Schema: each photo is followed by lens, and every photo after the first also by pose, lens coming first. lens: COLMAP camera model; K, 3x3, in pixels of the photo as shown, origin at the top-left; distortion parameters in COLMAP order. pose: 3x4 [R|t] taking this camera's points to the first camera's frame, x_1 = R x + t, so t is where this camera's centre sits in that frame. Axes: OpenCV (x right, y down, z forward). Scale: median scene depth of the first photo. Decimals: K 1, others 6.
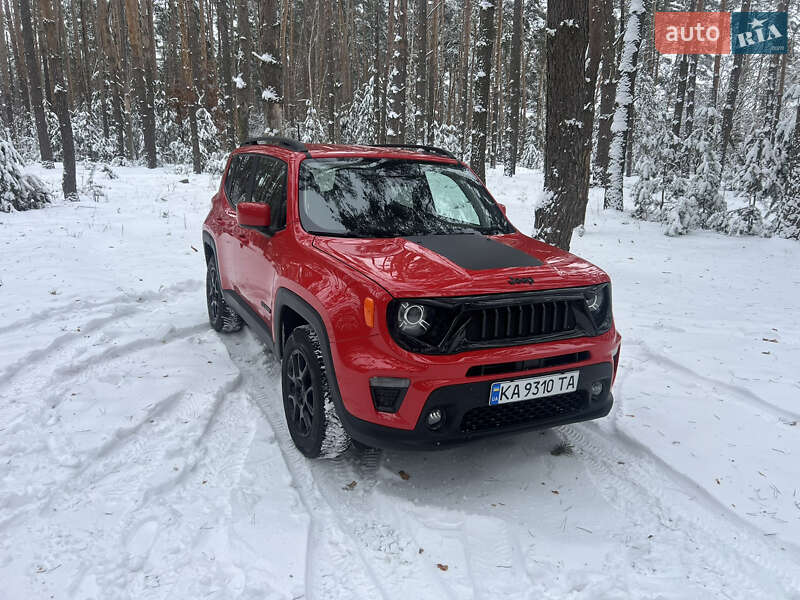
lens RADIAL K [[605.3, 0, 401.3], [0, 605.3, 301.2], [0, 0, 1]] dist [0.048915, -0.052298]
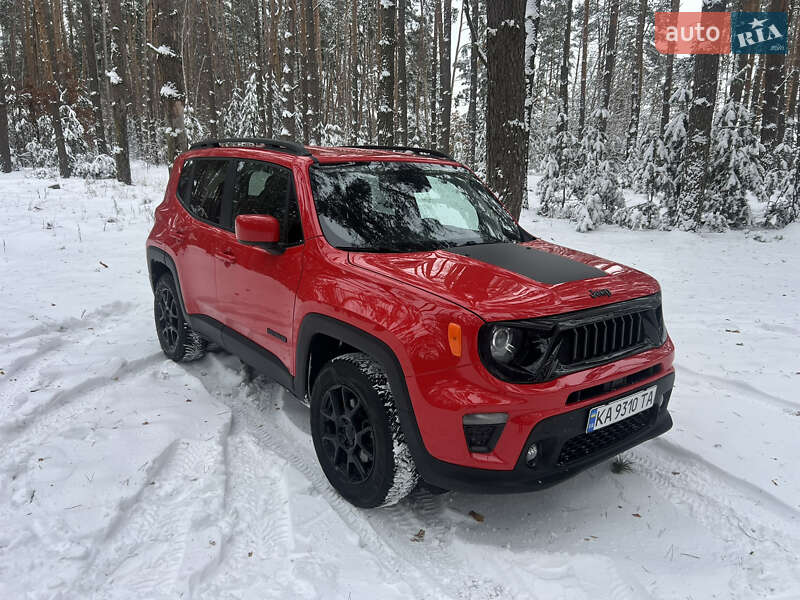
lens RADIAL K [[604.3, 0, 405.5], [0, 604.3, 303.3], [0, 0, 1]] dist [0.045671, -0.049952]
pose [[0.978962, -0.055464, 0.196360, -0.257276], [0.054721, 0.998459, 0.009210, -0.041229], [-0.196568, 0.001729, 0.980489, 0.141439]]
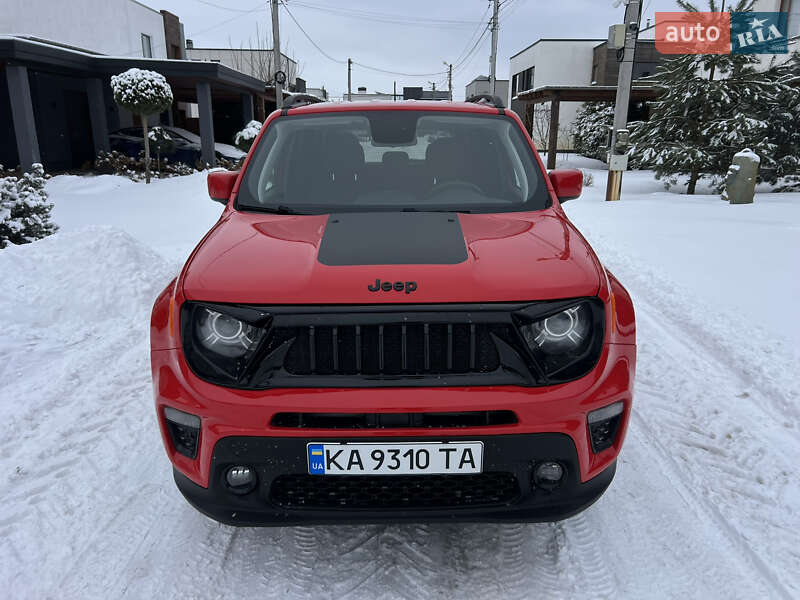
lens RADIAL K [[605.3, 0, 401.3], [0, 605.3, 301.2], [0, 0, 1]] dist [0.048915, -0.052298]
pose [[0.894405, 0.077853, -0.440429, 0.452635], [-0.061873, 0.996803, 0.050552, -0.047301], [0.442957, -0.017964, 0.896363, 0.410301]]
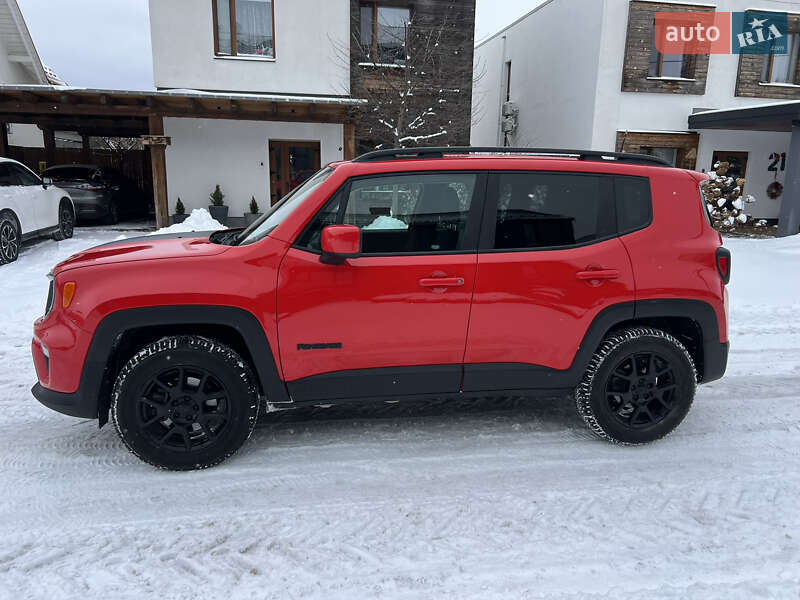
lens RADIAL K [[603.7, 0, 402.2], [0, 603.7, 302.5], [0, 0, 1]] dist [0.044750, -0.048299]
pose [[-0.277490, 0.143027, -0.950022, 1.141066], [-0.249155, 0.944310, 0.214942, -0.345484], [0.927858, 0.296347, -0.226400, 1.787995]]
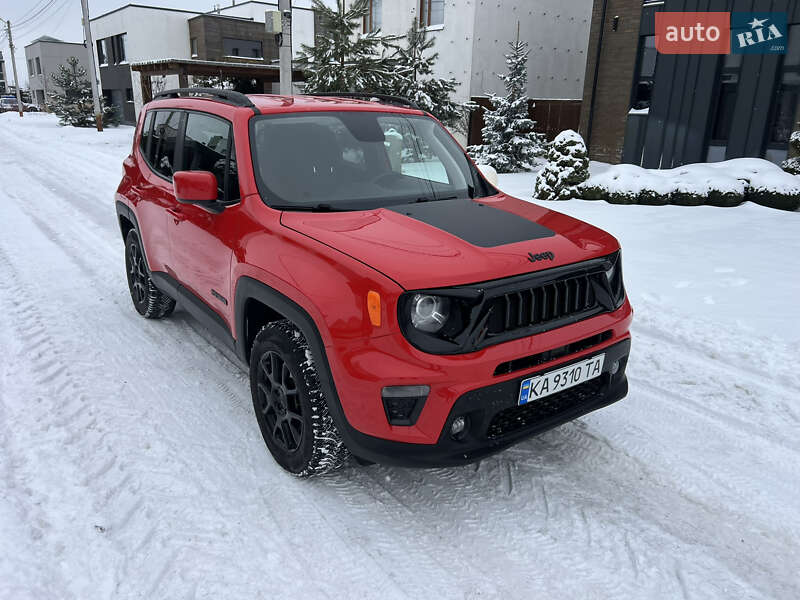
lens RADIAL K [[605.3, 0, 401.3], [0, 605.3, 301.2], [0, 0, 1]] dist [0.048915, -0.052298]
pose [[0.987236, -0.071130, 0.142499, -0.117306], [0.058668, 0.994228, 0.089827, -0.055971], [-0.148066, -0.080321, 0.985710, 0.165534]]
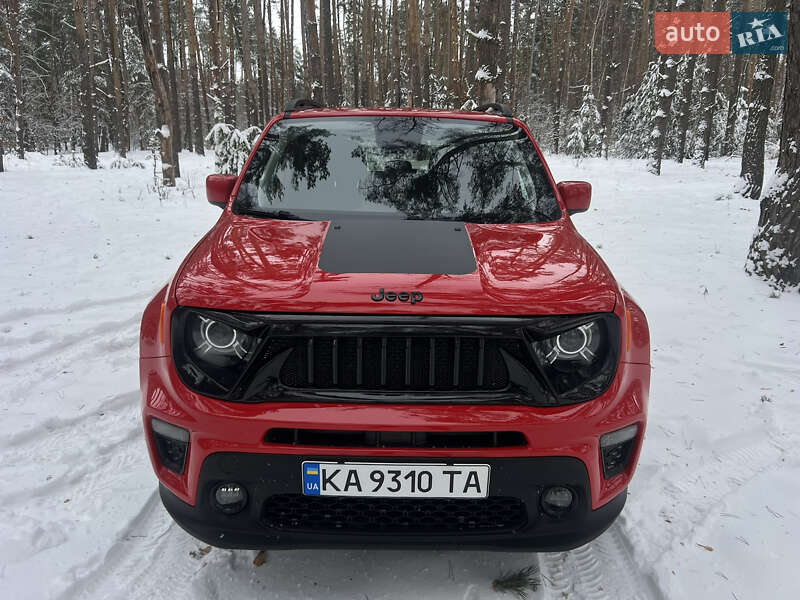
lens RADIAL K [[605.3, 0, 401.3], [0, 605.3, 301.2], [0, 0, 1]] dist [0.048915, -0.052298]
pose [[0.894308, 0.091937, -0.437905, 0.431757], [-0.087261, 0.995708, 0.030838, -0.044651], [0.438860, 0.010633, 0.898492, 0.436419]]
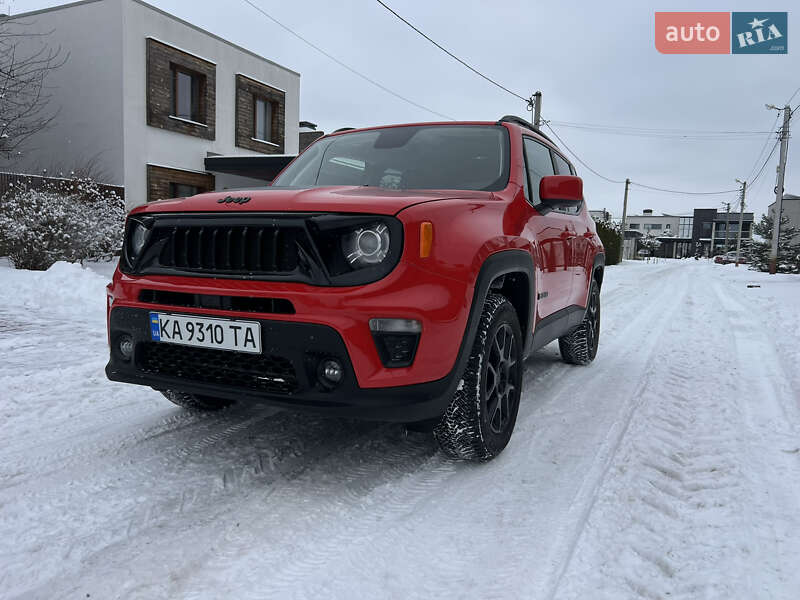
lens RADIAL K [[605.3, 0, 401.3], [0, 605.3, 301.2], [0, 0, 1]] dist [0.048915, -0.052298]
pose [[0.605744, 0.043111, -0.794491, 0.898223], [-0.184301, 0.978977, -0.087396, 0.115515], [0.774020, 0.199365, 0.600954, 0.672351]]
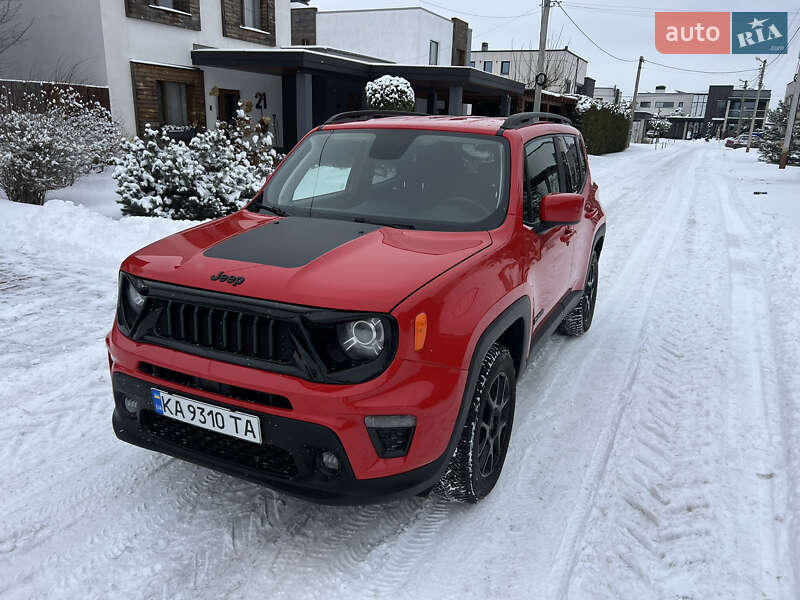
lens RADIAL K [[605.3, 0, 401.3], [0, 605.3, 301.2], [0, 0, 1]] dist [0.048915, -0.052298]
pose [[0.605436, 0.197084, -0.771106, 0.877915], [-0.182704, 0.977398, 0.106359, -0.120657], [0.774639, 0.076491, 0.627760, 0.640300]]
